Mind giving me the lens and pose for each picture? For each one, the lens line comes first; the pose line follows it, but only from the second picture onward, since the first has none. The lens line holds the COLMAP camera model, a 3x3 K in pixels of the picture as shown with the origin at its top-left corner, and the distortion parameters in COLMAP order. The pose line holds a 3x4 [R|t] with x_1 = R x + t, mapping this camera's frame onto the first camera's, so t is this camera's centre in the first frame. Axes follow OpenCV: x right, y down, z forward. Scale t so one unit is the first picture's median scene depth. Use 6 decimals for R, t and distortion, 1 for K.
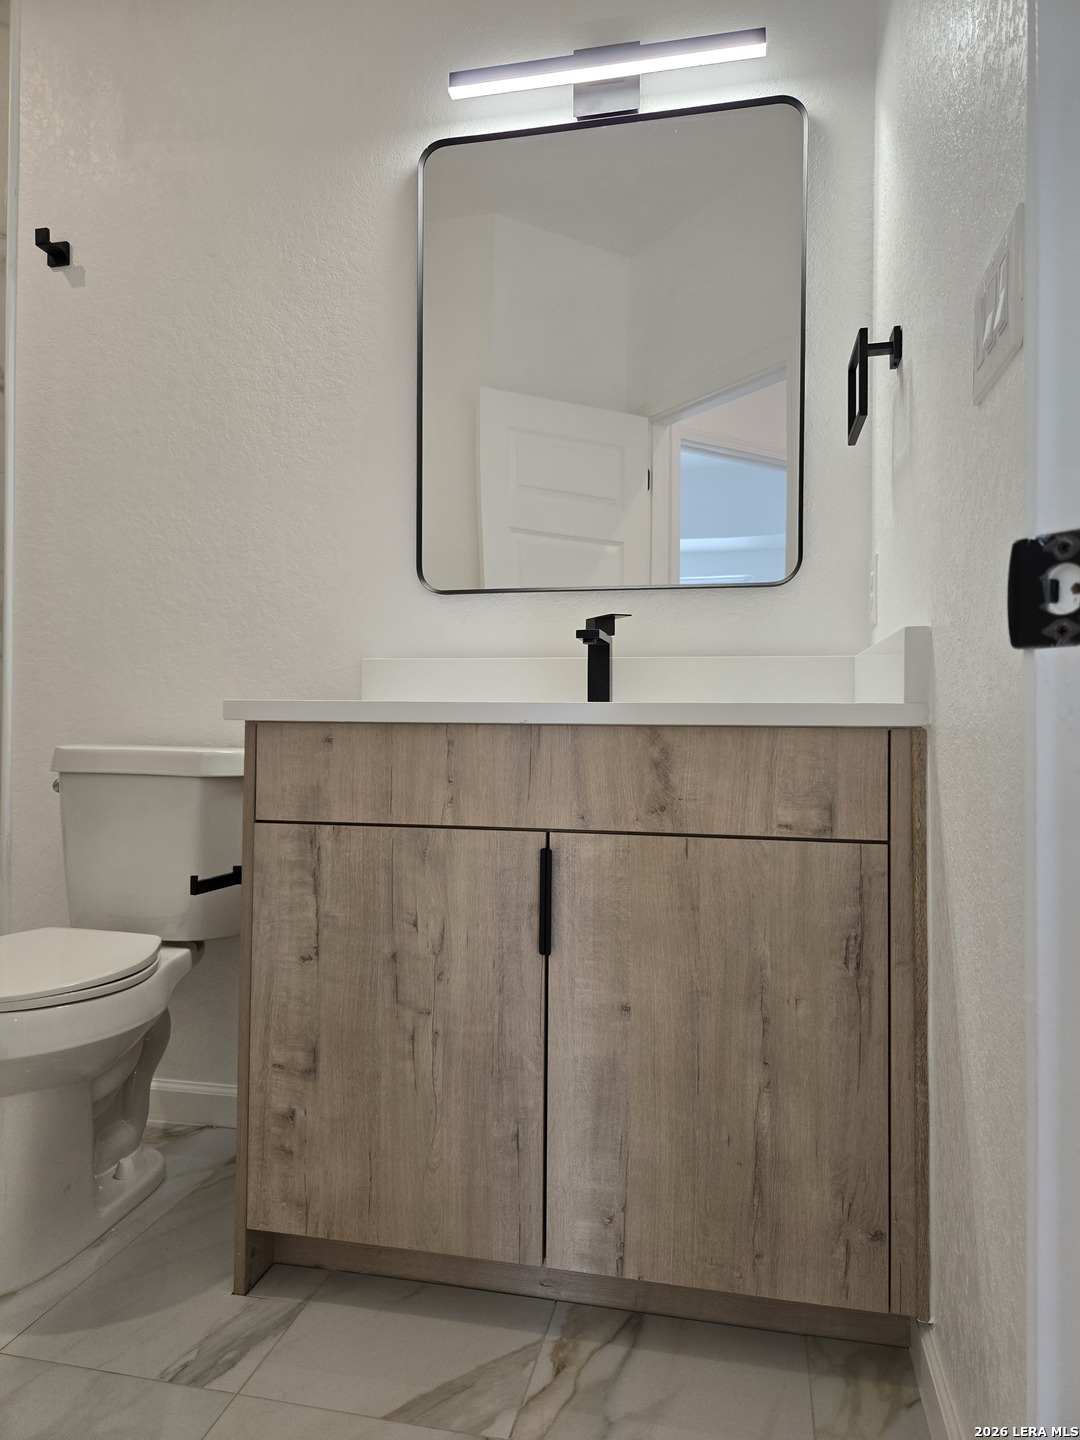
lens RADIAL K [[976.7, 0, 533.4], [0, 976.7, 722.1], [0, 0, 1]] dist [0.069181, -0.056171]
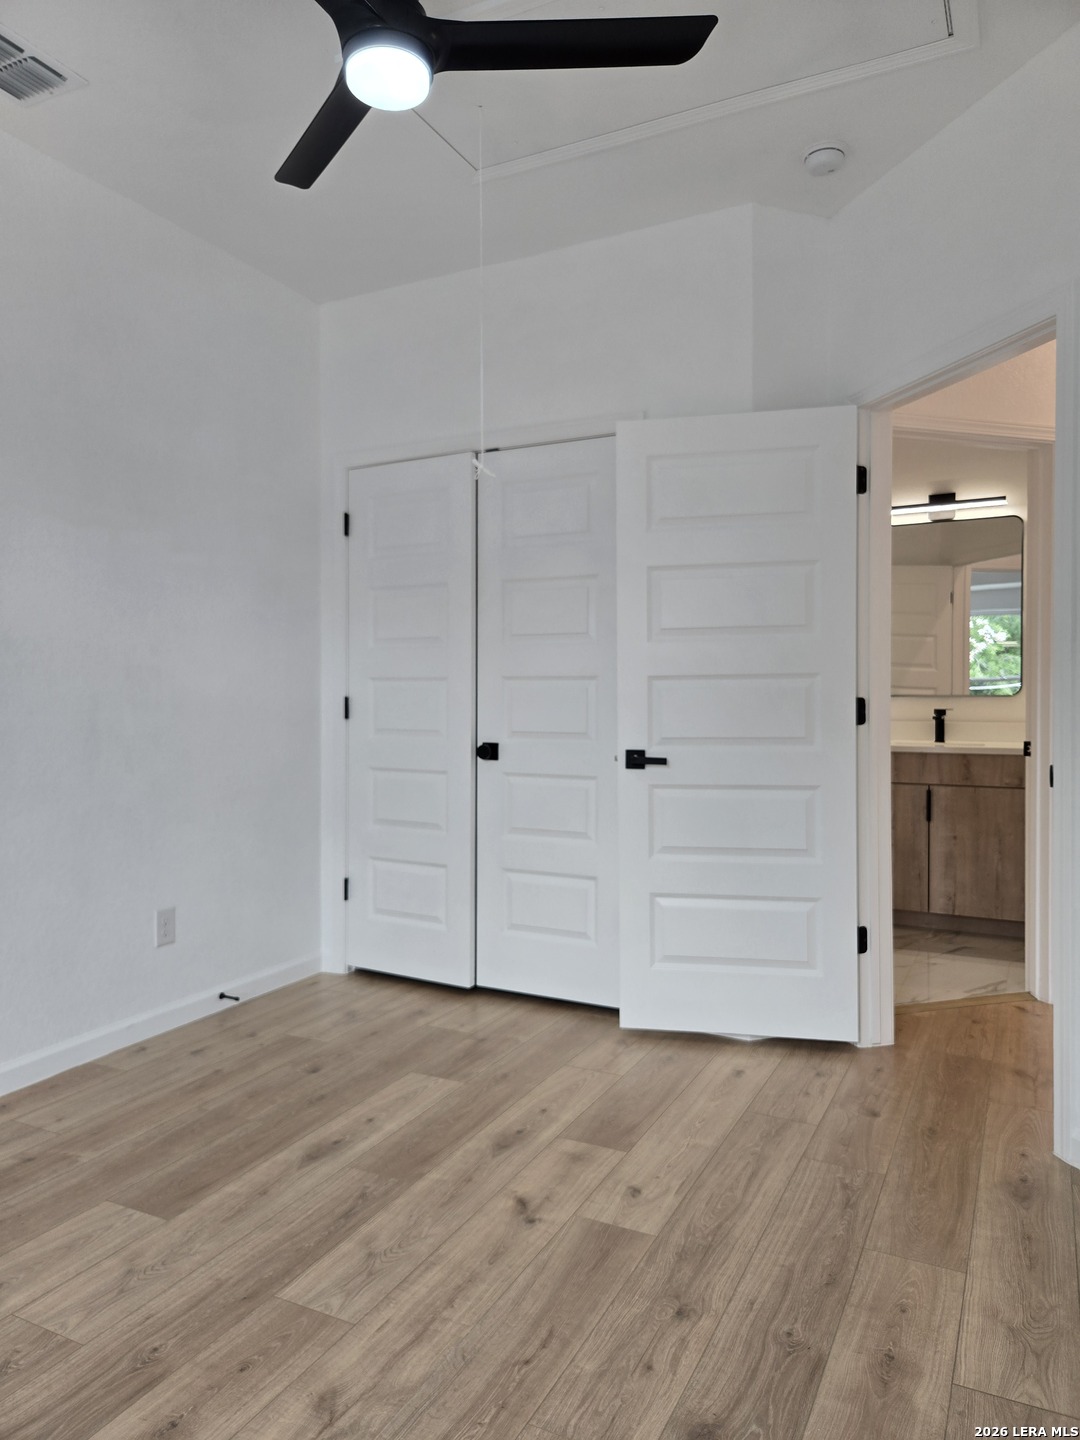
lens RADIAL K [[976.7, 0, 533.4], [0, 976.7, 722.1], [0, 0, 1]] dist [0.069181, -0.056171]
pose [[0.964712, -0.003544, -0.263285, -0.403752], [0.009282, 0.999746, 0.020555, -0.185741], [0.263145, -0.022273, 0.964499, -2.615083]]
